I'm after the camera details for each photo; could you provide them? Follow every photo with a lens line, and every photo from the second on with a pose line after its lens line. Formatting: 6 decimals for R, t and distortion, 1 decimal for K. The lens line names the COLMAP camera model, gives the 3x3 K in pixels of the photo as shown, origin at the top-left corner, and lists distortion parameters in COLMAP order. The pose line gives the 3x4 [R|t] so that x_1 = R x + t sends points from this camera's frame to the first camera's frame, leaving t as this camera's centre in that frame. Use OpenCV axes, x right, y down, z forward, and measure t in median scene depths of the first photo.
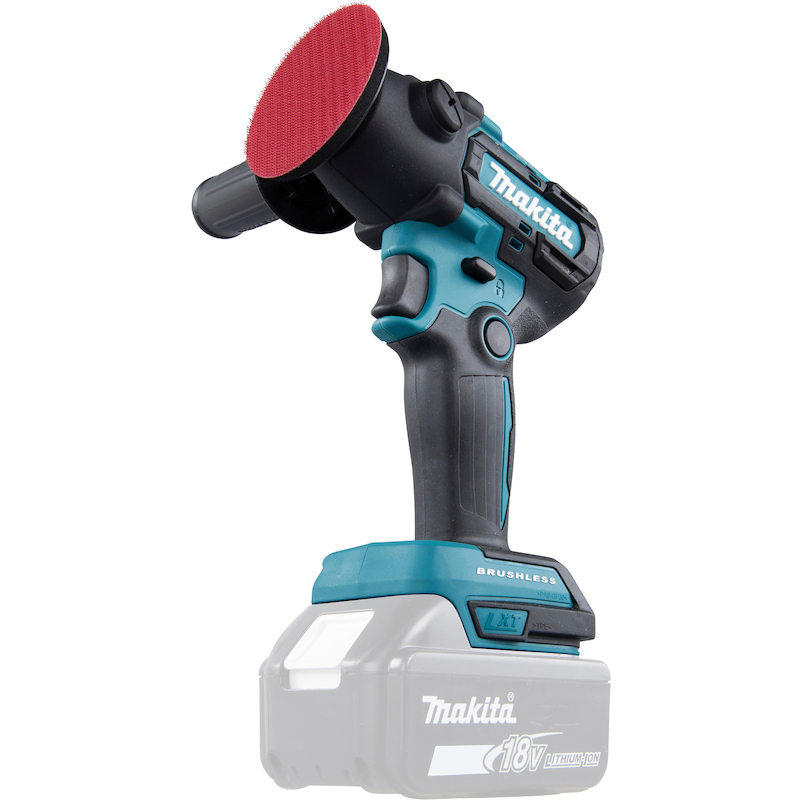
lens RADIAL K [[1203.5, 0, 400.4], [0, 1203.5, 429.9], [0, 0, 1]] dist [-0.002259, 0.060127]
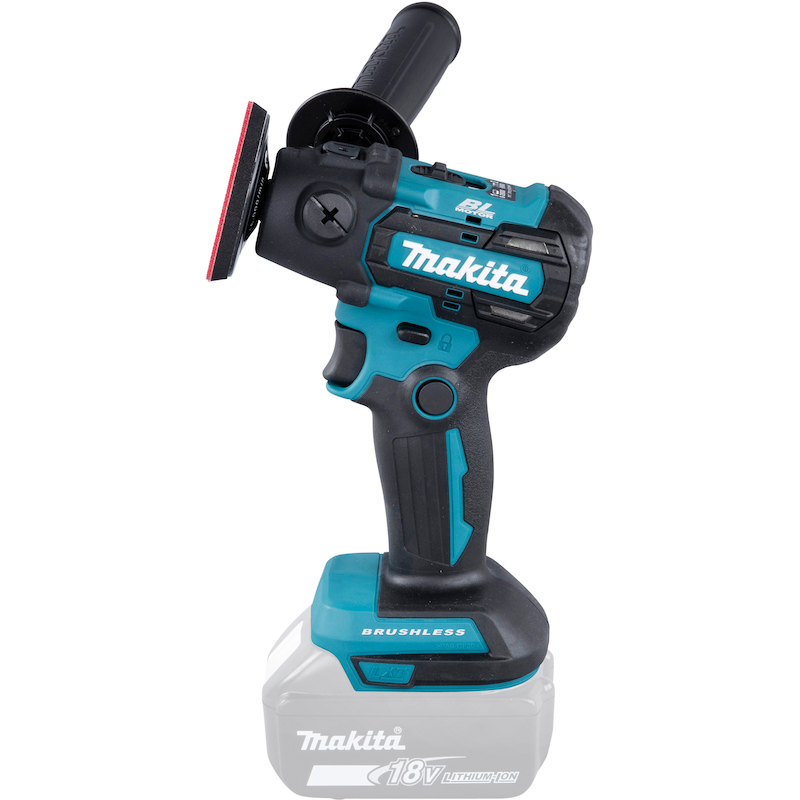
lens RADIAL K [[3714.3, 0, 400.0], [0, 3714.3, 400.0], [0, 0, 1]] dist [0.047474, 8.106022]
pose [[0.712856, 0.189472, -0.675231, 2.496909], [0.181793, 0.879980, 0.438847, -1.669255], [0.677339, -0.435586, 0.592854, -1.036563]]
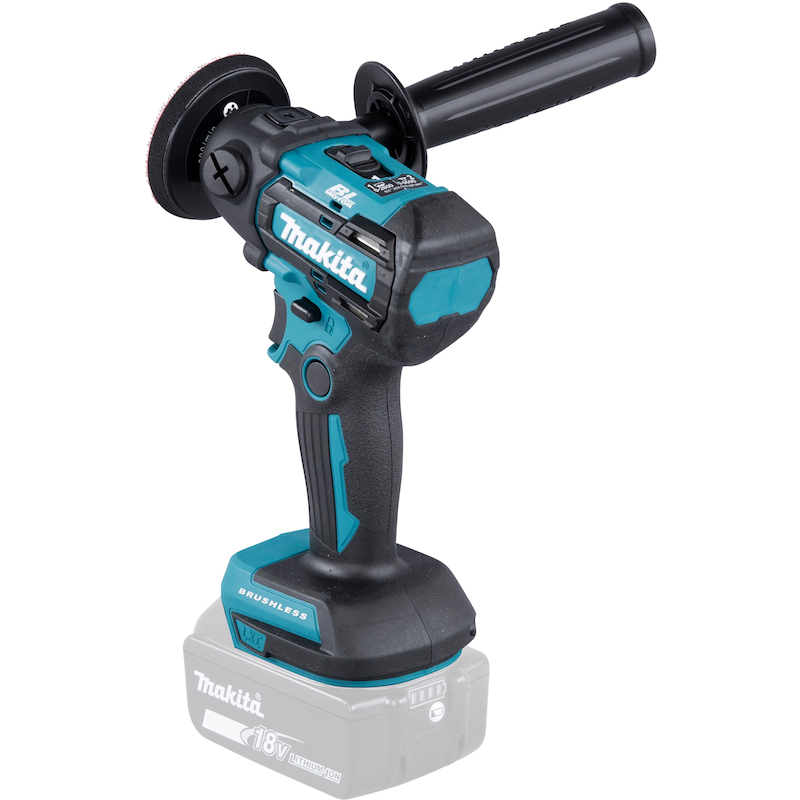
lens RADIAL K [[3714.3, 0, 400.0], [0, 3714.3, 400.0], [0, 0, 1]] dist [0.047474, 8.106022]
pose [[-0.000874, 0.292736, -0.956193, 3.506376], [0.232157, 0.930128, 0.284544, -1.062565], [0.972678, -0.221738, -0.068773, 1.438632]]
